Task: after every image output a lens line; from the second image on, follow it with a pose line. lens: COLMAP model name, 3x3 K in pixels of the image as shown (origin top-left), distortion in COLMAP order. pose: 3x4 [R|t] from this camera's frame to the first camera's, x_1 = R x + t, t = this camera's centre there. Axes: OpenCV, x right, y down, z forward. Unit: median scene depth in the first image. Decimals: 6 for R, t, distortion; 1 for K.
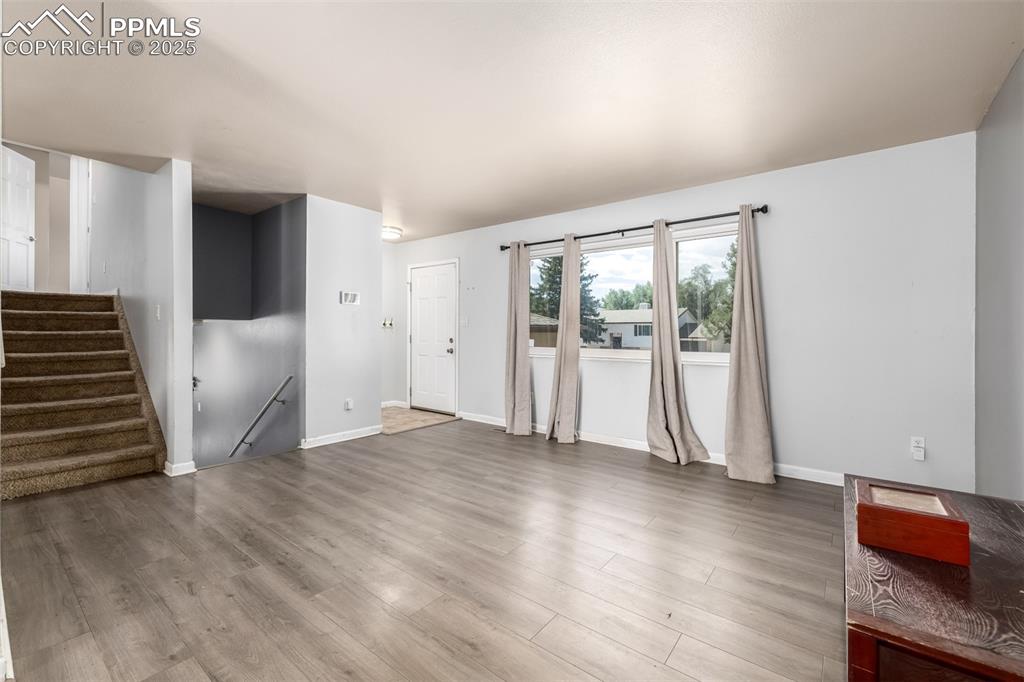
lens RADIAL K [[432.9, 0, 515.9], [0, 432.9, 340.4], [0, 0, 1]] dist [-0.000395, 0.000301]
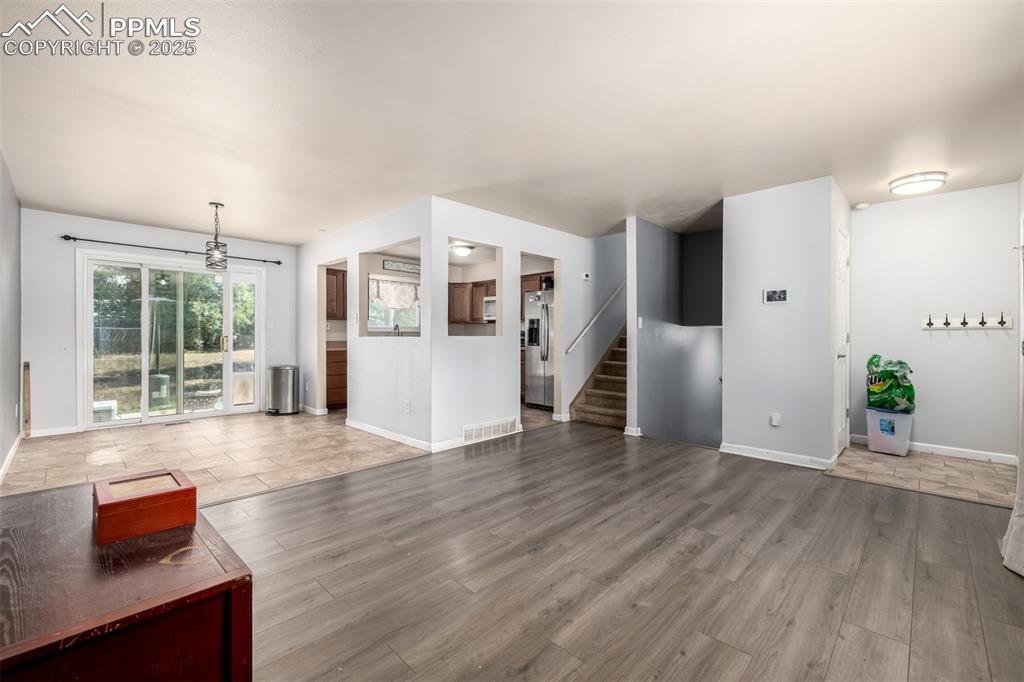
lens RADIAL K [[432.9, 0, 505.7], [0, 432.9, 336.6], [0, 0, 1]] dist [-0.000395, 0.000301]
pose [[-0.123505, -0.003586, -0.992337, 0.661489], [-0.020919, 0.999781, -0.001009, -0.006686], [0.992123, 0.020634, -0.123553, 0.713907]]
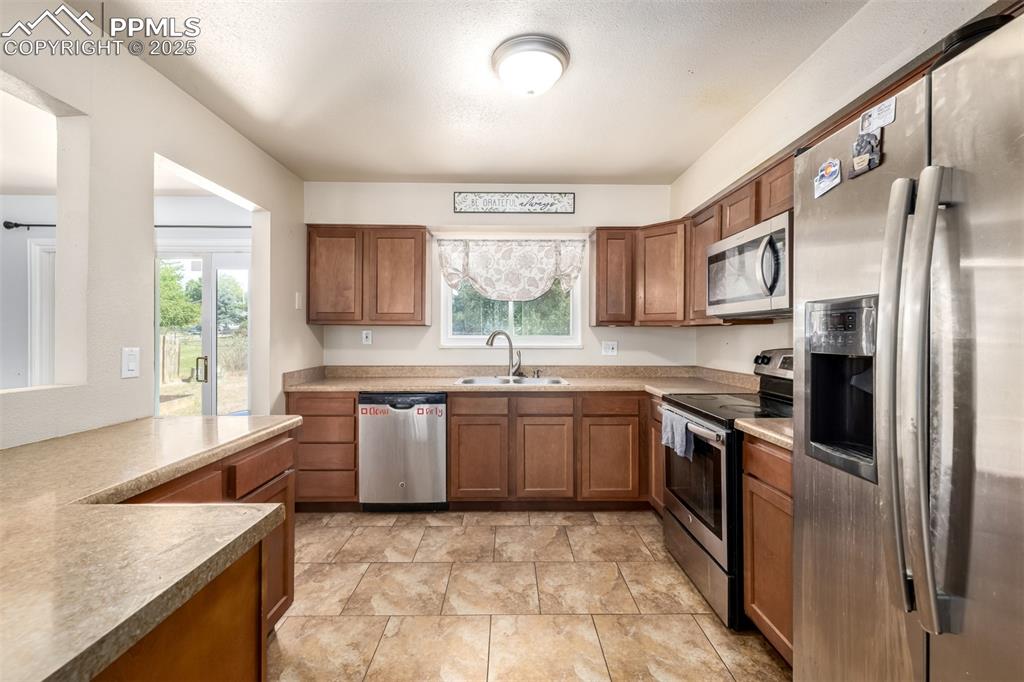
lens RADIAL K [[432.9, 0, 509.4], [0, 432.9, 334.3], [0, 0, 1]] dist [-0.000395, 0.000301]
pose [[-0.786606, -0.010792, -0.617361, -0.794587], [-0.017189, 0.999842, 0.004423, -0.057888], [0.617216, 0.014091, -0.786667, 0.695907]]
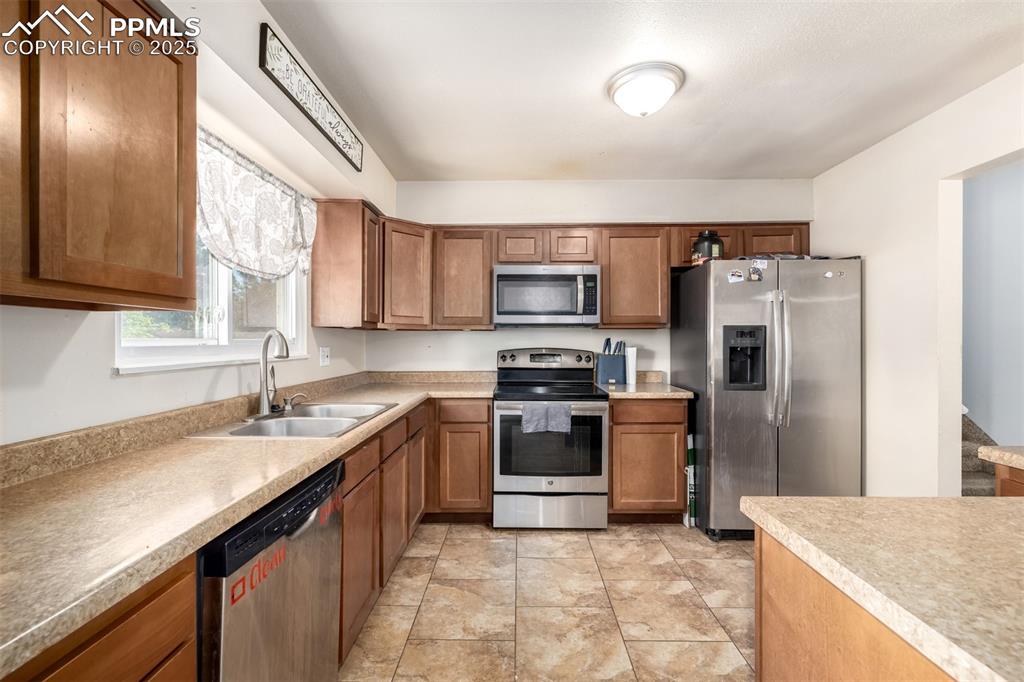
lens RADIAL K [[432.9, 0, 511.8], [0, 432.9, 340.5], [0, 0, 1]] dist [-0.000395, 0.000301]
pose [[0.608020, -0.006927, -0.793892, -0.792686], [-0.006991, 0.999876, -0.014079, -0.044062], [0.793891, 0.014110, 0.607896, -0.168785]]
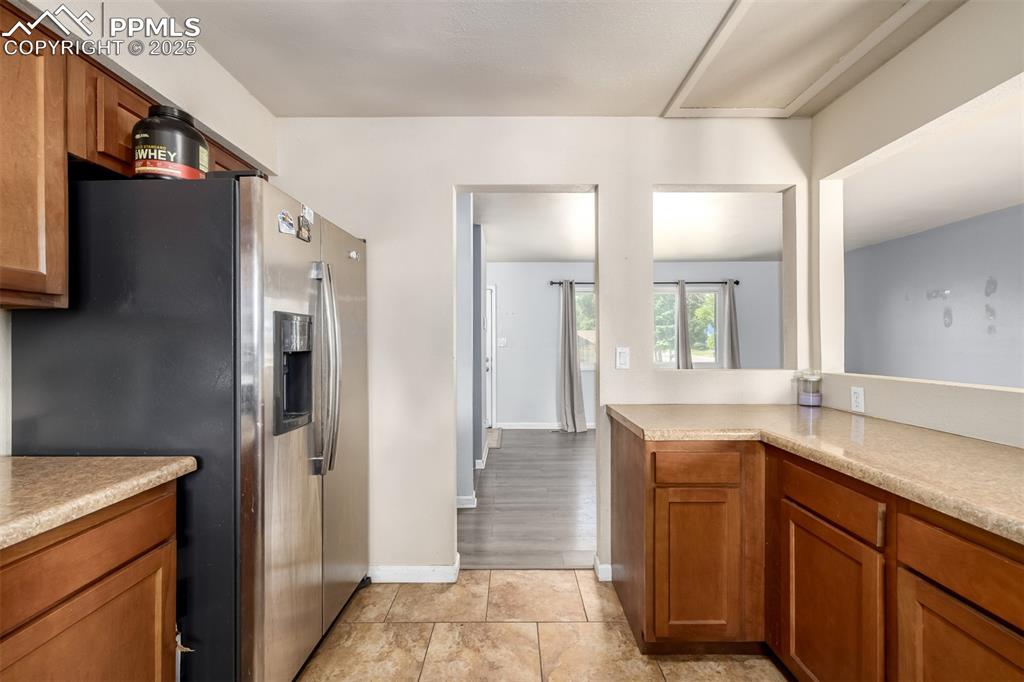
lens RADIAL K [[433.2, 0, 510.1], [0, 433.2, 340.0], [0, 0, 1]] dist [-0.014583, -0.000133]
pose [[0.789188, -0.005746, 0.614125, -1.236551], [0.021918, 0.999583, -0.018814, -0.044261], [-0.613761, 0.028308, 0.788984, 0.148788]]
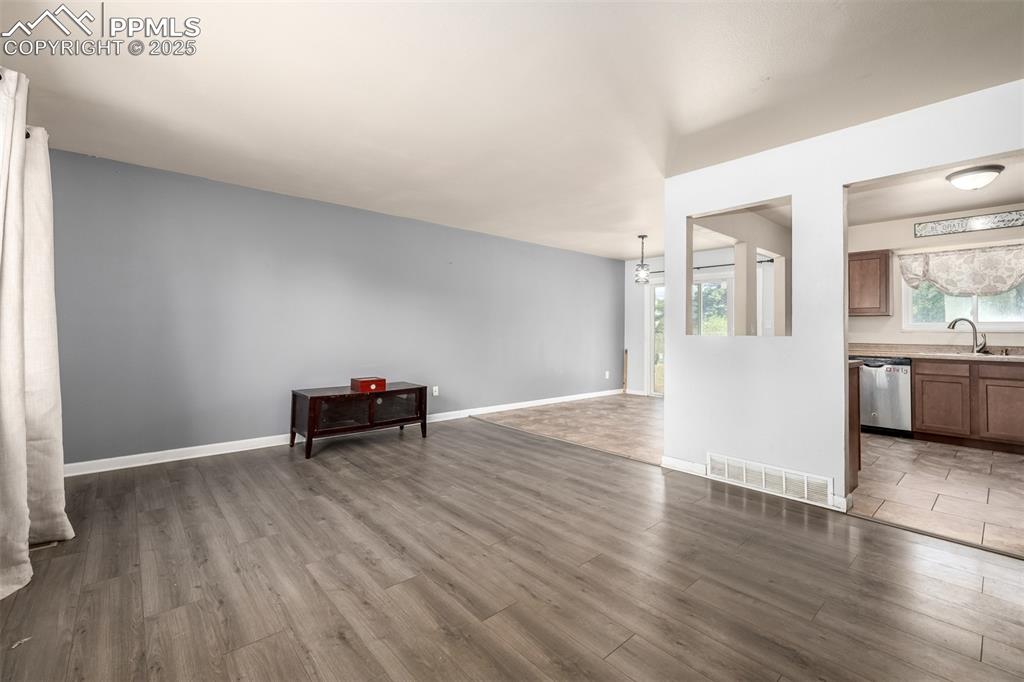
lens RADIAL K [[432.9, 0, 512.2], [0, 432.9, 320.5], [0, 0, 1]] dist [-0.000395, 0.000301]
pose [[-0.982292, -0.012174, 0.186961, -0.290055], [-0.013671, 0.999884, -0.006721, -0.027032], [-0.186858, -0.009158, -0.982344, 1.452859]]
